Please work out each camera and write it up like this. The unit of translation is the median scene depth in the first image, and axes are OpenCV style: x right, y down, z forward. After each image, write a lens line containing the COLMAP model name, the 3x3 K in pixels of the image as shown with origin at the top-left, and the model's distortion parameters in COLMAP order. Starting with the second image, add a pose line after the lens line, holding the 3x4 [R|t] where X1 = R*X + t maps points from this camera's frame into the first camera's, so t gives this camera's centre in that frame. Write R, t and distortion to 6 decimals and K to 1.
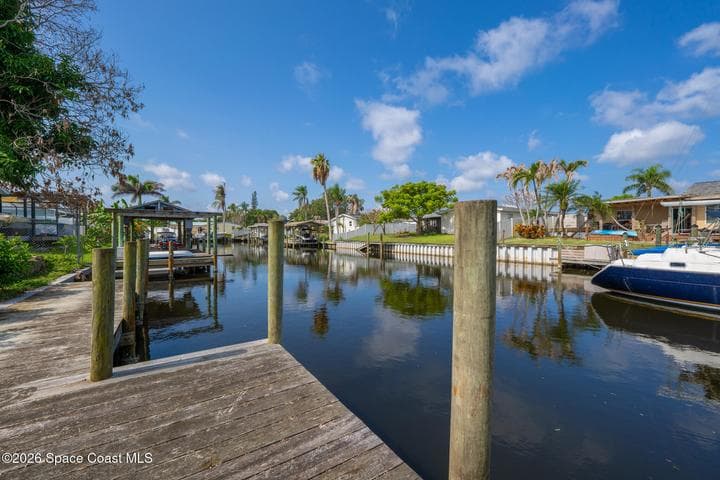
lens RADIAL K [[299.9, 0, 357.2], [0, 299.9, 237.9], [0, 0, 1]] dist [-0.000271, -0.000425]
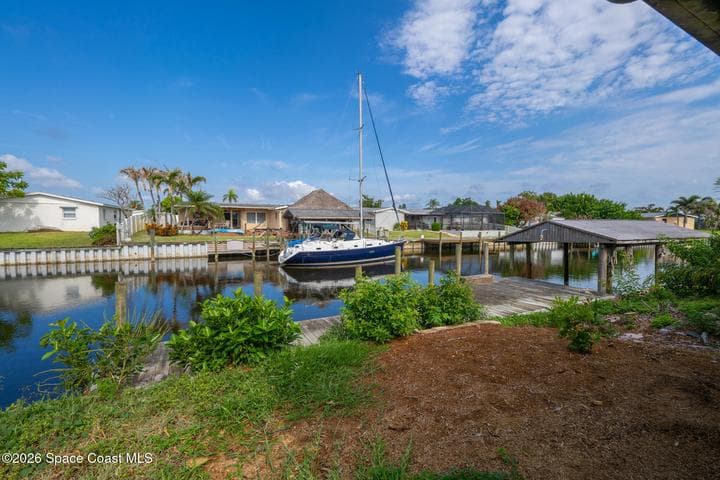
lens RADIAL K [[299.9, 0, 357.2], [0, 299.9, 237.9], [0, 0, 1]] dist [-0.000271, -0.000425]
pose [[0.110484, -0.053418, 0.992441, -0.338701], [0.009402, 0.998566, 0.052701, -0.032465], [-0.993833, 0.003509, 0.110827, 0.114464]]
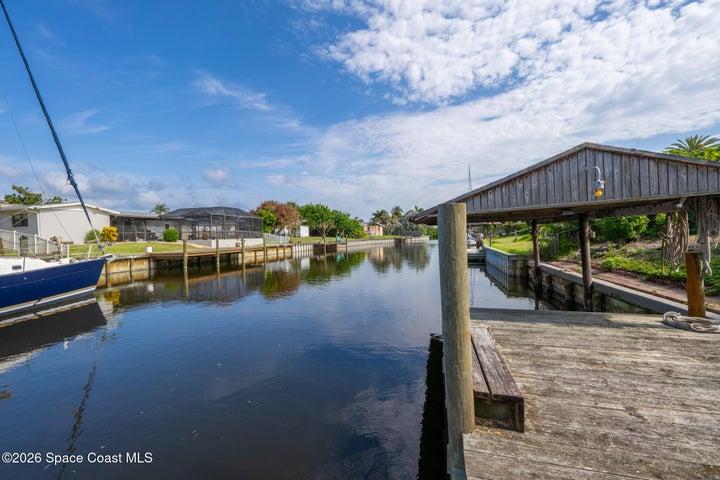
lens RADIAL K [[300.7, 0, 356.9], [0, 300.7, 242.0], [0, 0, 1]] dist [0.002748, 0.000163]
pose [[-0.664332, -0.001867, 0.747435, -0.016130], [0.034272, 0.998869, 0.032956, -0.000288], [-0.746651, 0.047509, -0.663517, 0.096356]]
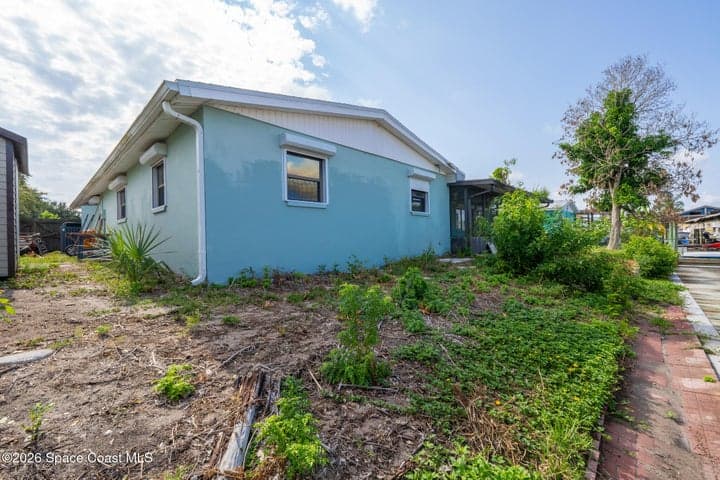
lens RADIAL K [[299.9, 0, 357.2], [0, 299.9, 237.9], [0, 0, 1]] dist [-0.000271, -0.000425]
pose [[0.227858, -0.009480, -0.973648, 0.070515], [0.008189, 0.999936, -0.007820, -0.004772], [0.973660, -0.006191, 0.227921, -0.290808]]
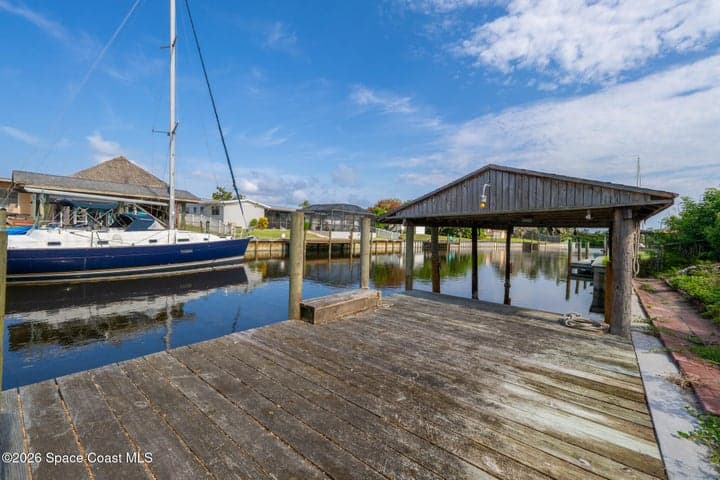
lens RADIAL K [[299.9, 0, 357.2], [0, 299.9, 237.9], [0, 0, 1]] dist [-0.000271, -0.000425]
pose [[-0.296858, -0.031316, 0.954408, -0.111247], [-0.024216, 0.999388, 0.025260, 0.001911], [-0.954615, -0.015613, -0.297434, 0.054618]]
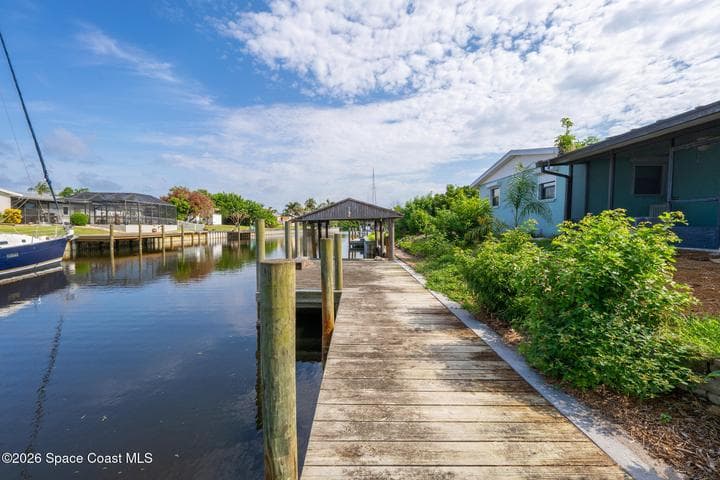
lens RADIAL K [[299.4, 0, 357.2], [0, 299.4, 239.8], [0, 0, 1]] dist [0.002806, -0.000018]
pose [[-0.845985, -0.034346, 0.532099, -0.181764], [-0.002227, 0.998142, 0.060886, -0.005098], [-0.533202, 0.050324, -0.844490, 0.238622]]
